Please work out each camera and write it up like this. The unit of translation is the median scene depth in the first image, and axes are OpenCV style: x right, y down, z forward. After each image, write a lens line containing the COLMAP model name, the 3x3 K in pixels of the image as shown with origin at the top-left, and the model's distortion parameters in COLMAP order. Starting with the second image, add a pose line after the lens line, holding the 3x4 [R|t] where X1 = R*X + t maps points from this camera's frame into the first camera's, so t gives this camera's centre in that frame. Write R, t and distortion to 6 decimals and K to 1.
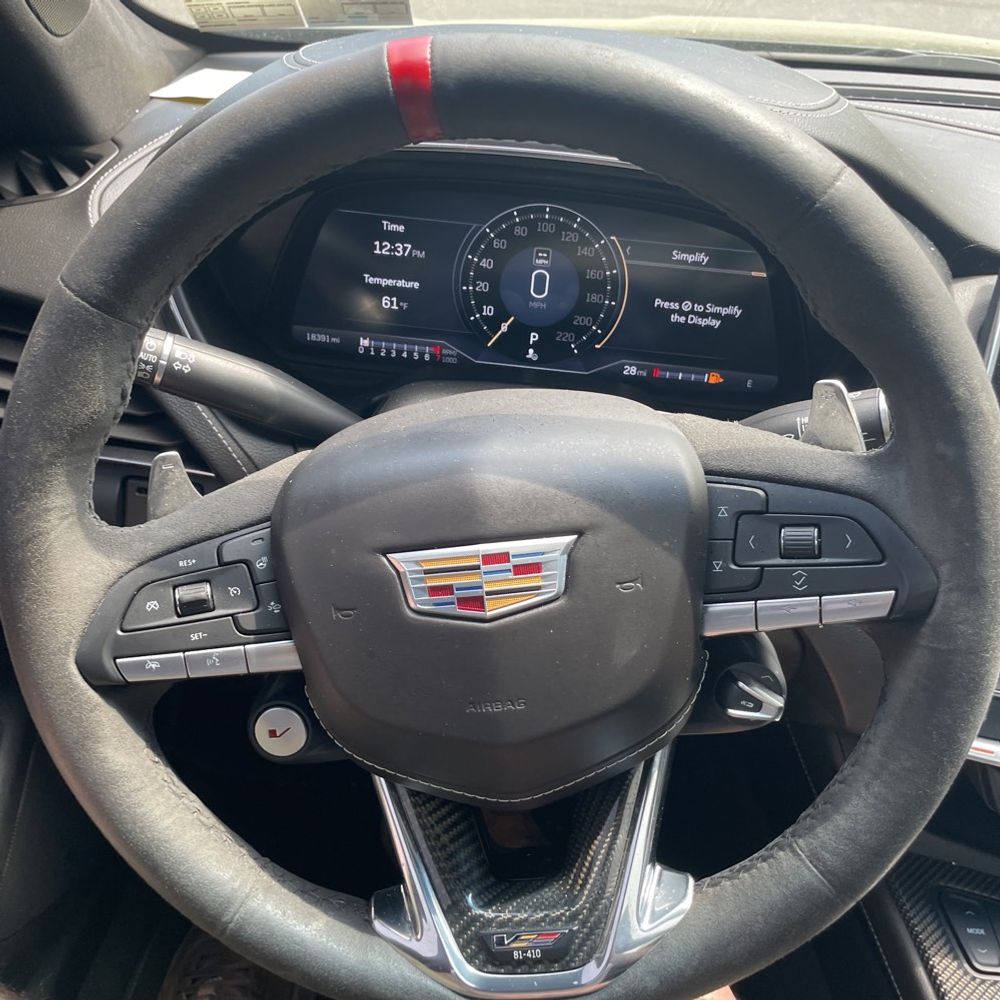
lens RADIAL K [[1013.0, 0, 500.8], [0, 1013.0, 500.7], [0, 0, 1]] dist [0.023892, 0.000000]
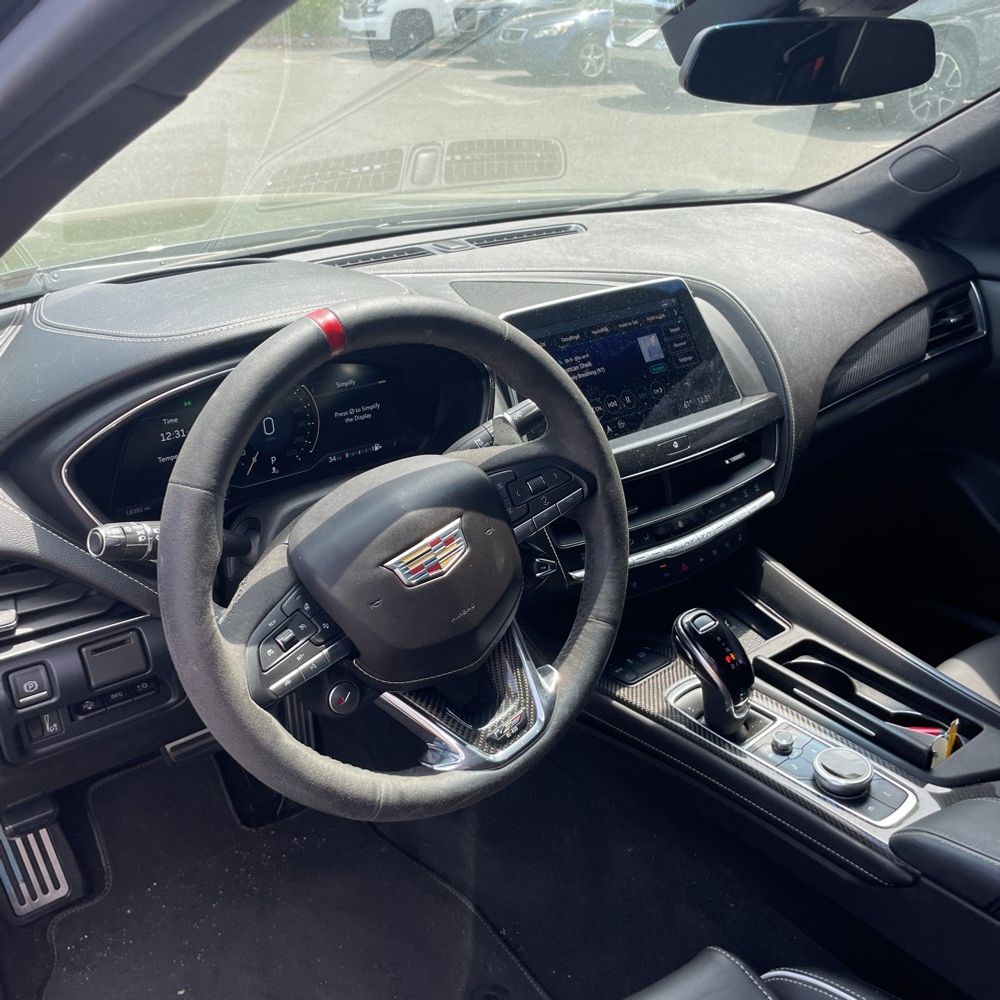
lens RADIAL K [[1013.0, 0, 502.9], [0, 1013.0, 499.8], [0, 0, 1]] dist [0.023892, 0.000000]
pose [[0.720481, -0.342354, 0.603076, -0.928962], [0.398722, 0.916031, 0.043668, -0.046028], [-0.567387, 0.208998, 0.796487, -0.577183]]
